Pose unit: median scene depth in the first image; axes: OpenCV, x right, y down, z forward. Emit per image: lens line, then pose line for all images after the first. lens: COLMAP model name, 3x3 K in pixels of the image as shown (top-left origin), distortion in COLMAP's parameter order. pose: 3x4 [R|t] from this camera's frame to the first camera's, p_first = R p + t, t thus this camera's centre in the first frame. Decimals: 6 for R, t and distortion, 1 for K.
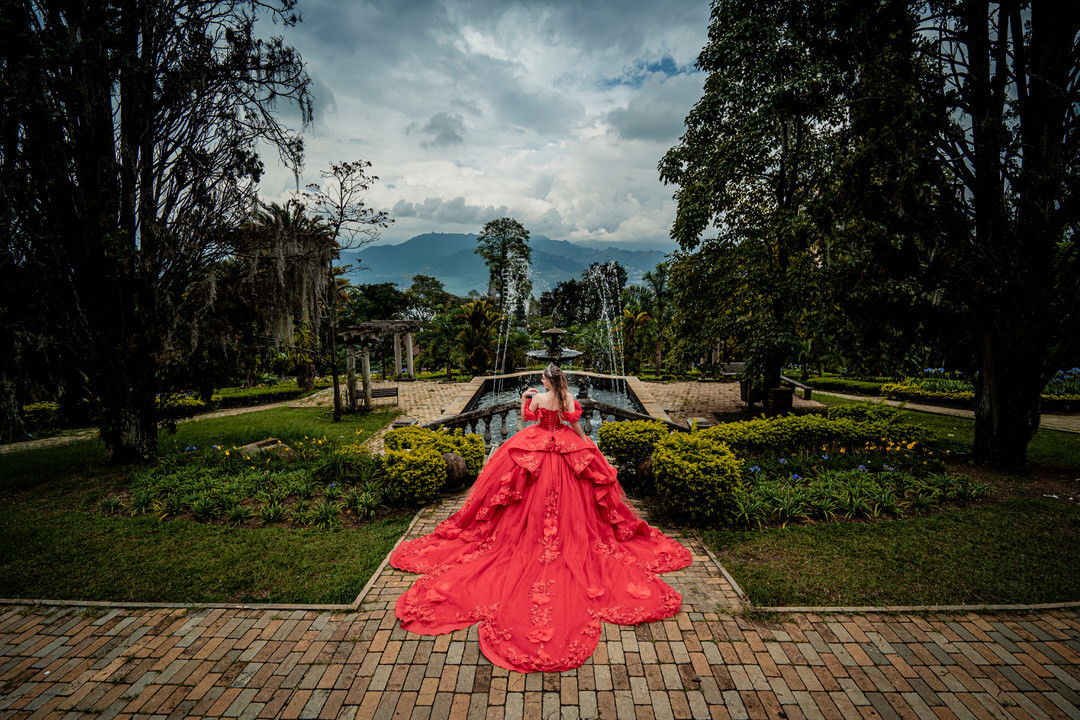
lens RADIAL K [[508.3, 0, 542.0], [0, 508.3, 363.0], [0, 0, 1]] dist [-0.004726, -0.001527]
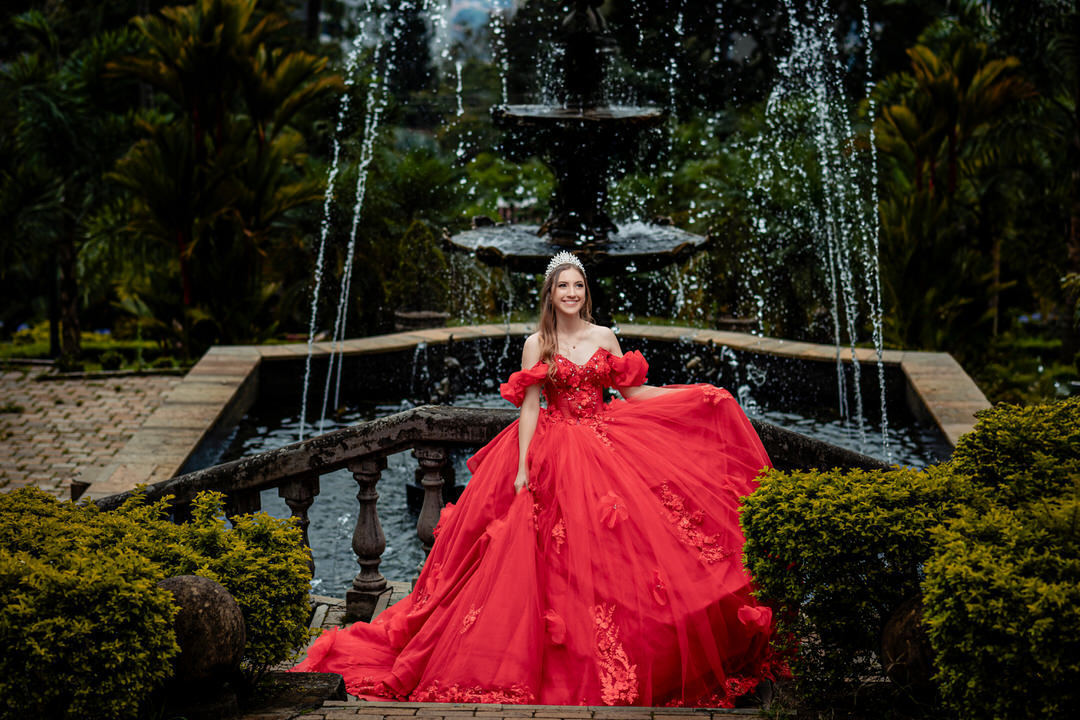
lens RADIAL K [[2619.7, 0, 539.6], [0, 2619.7, 359.4], [0, 0, 1]] dist [0.072513, 0.000000]
pose [[0.999901, 0.009072, 0.010793, -0.006397], [-0.009241, 0.999833, 0.015747, 0.026453], [-0.010649, -0.015845, 0.999818, -0.254742]]
